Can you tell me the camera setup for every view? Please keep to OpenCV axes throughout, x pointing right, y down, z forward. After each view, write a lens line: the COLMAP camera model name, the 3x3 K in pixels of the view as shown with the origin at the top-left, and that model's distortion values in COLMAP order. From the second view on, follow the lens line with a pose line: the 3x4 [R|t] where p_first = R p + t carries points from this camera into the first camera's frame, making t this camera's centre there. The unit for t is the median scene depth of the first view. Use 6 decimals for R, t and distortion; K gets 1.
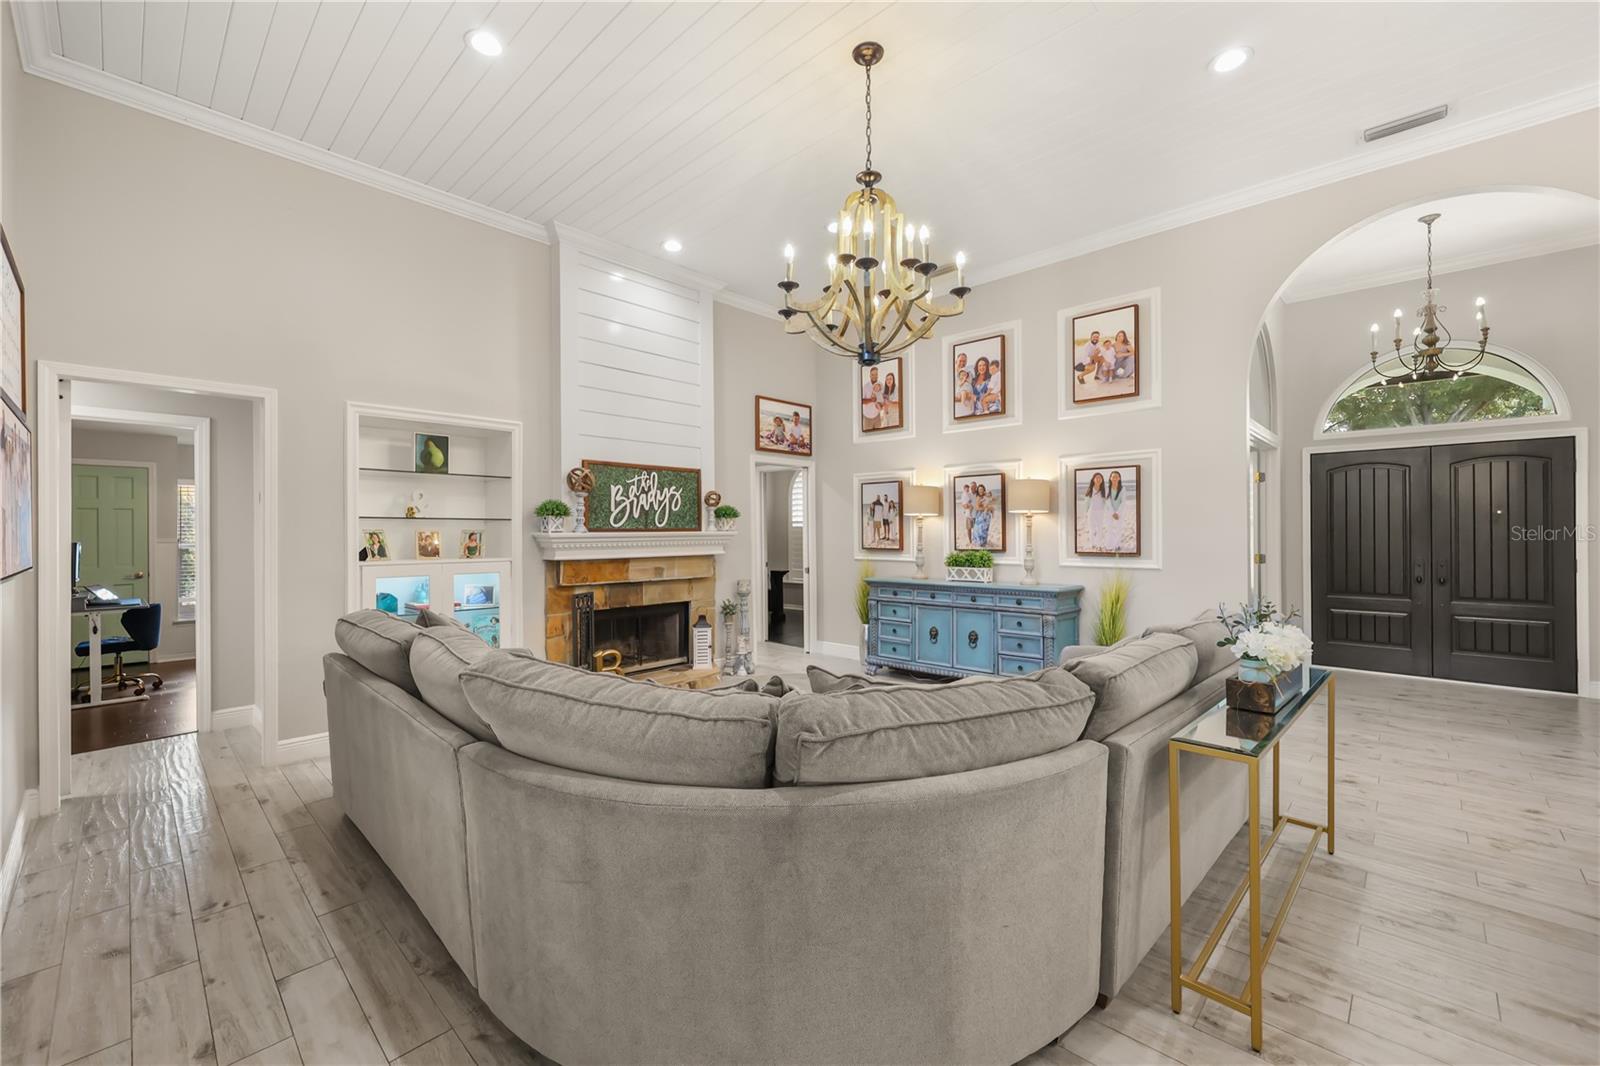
lens RADIAL K [[656.9, 0, 800.0], [0, 656.9, 533.0], [0, 0, 1]] dist [-0.000984, 0.000122]
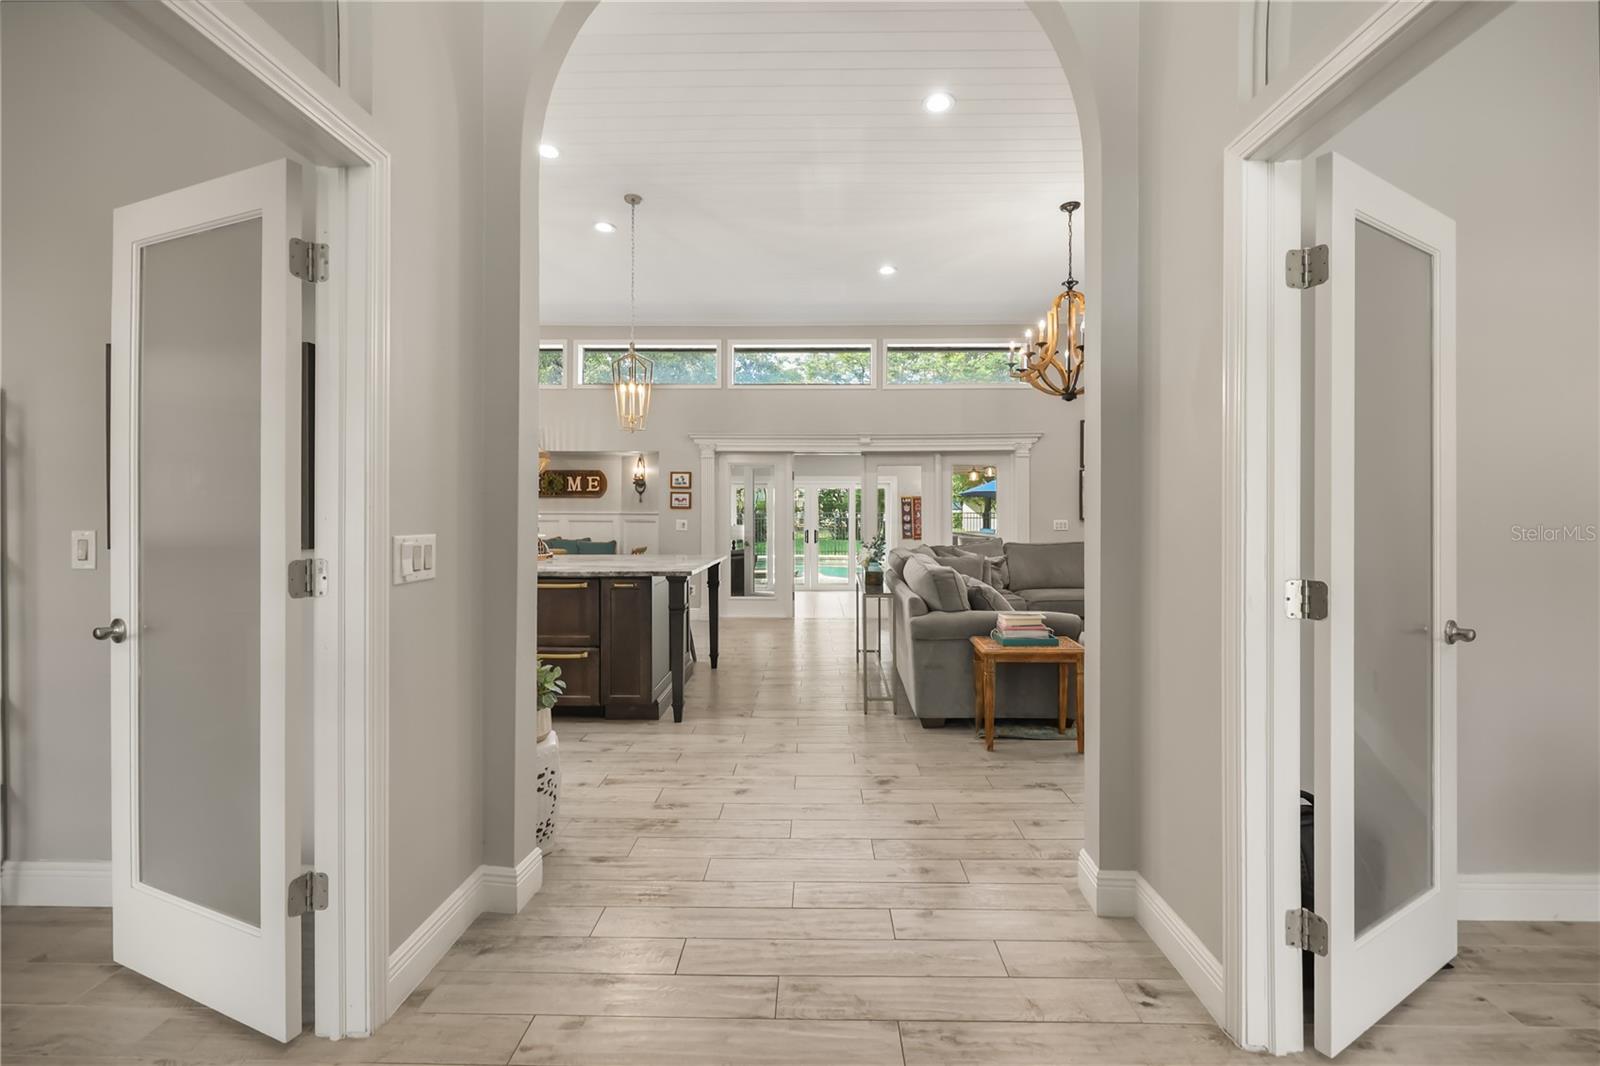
lens RADIAL K [[652.9, 0, 801.2], [0, 652.9, 515.7], [0, 0, 1]] dist [-0.001138, -0.000054]
pose [[-0.739722, 0.007415, -0.672872, 0.960609], [0.004970, 0.999972, 0.005556, 0.007759], [0.672894, 0.000766, -0.739738, 1.002401]]
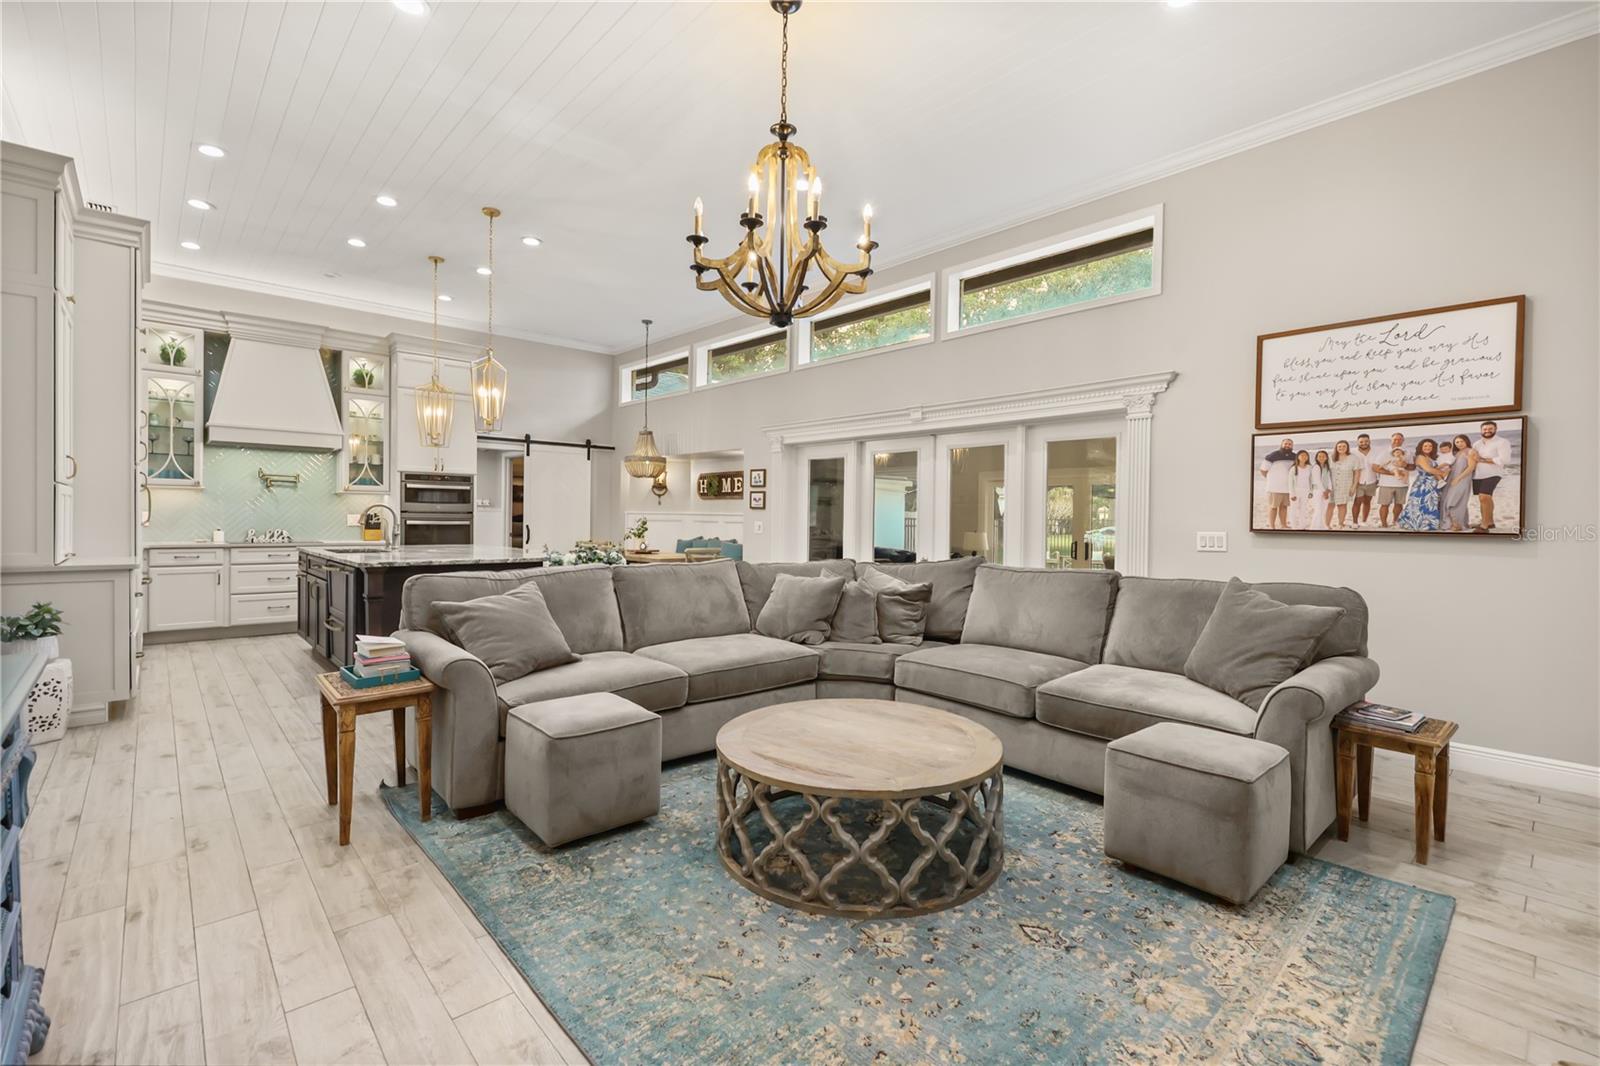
lens RADIAL K [[701.4, 0, 800.0], [0, 701.4, 533.0], [0, 0, 1]] dist [-0.002194, -0.000283]
pose [[-0.997680, -0.008490, 0.067553, 0.004012], [-0.007047, 0.999742, 0.021574, 0.015409], [-0.067719, 0.021048, -0.997482, 1.171691]]
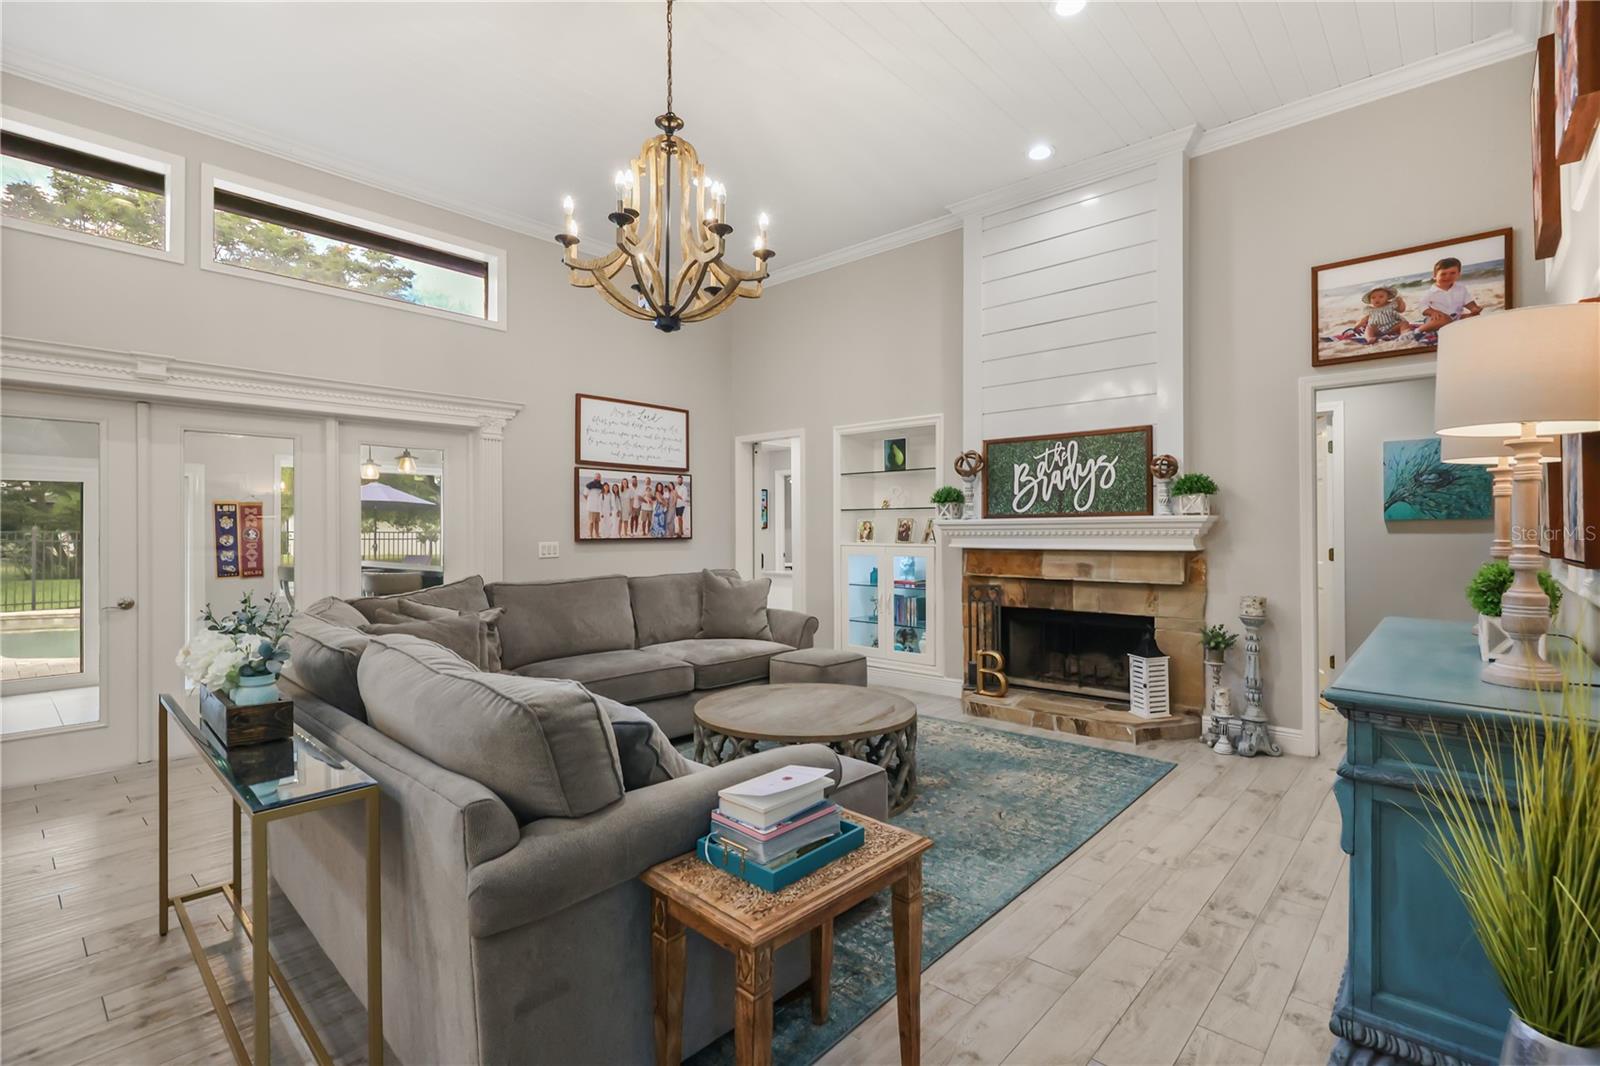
lens RADIAL K [[743.6, 0, 812.8], [0, 743.6, 528.7], [0, 0, 1]] dist [-0.001061, 0.000073]
pose [[0.033270, 0.001432, -0.999445, 0.653626], [0.003293, 0.999993, 0.001543, 0.009044], [0.999441, -0.003342, 0.033265, 0.670129]]
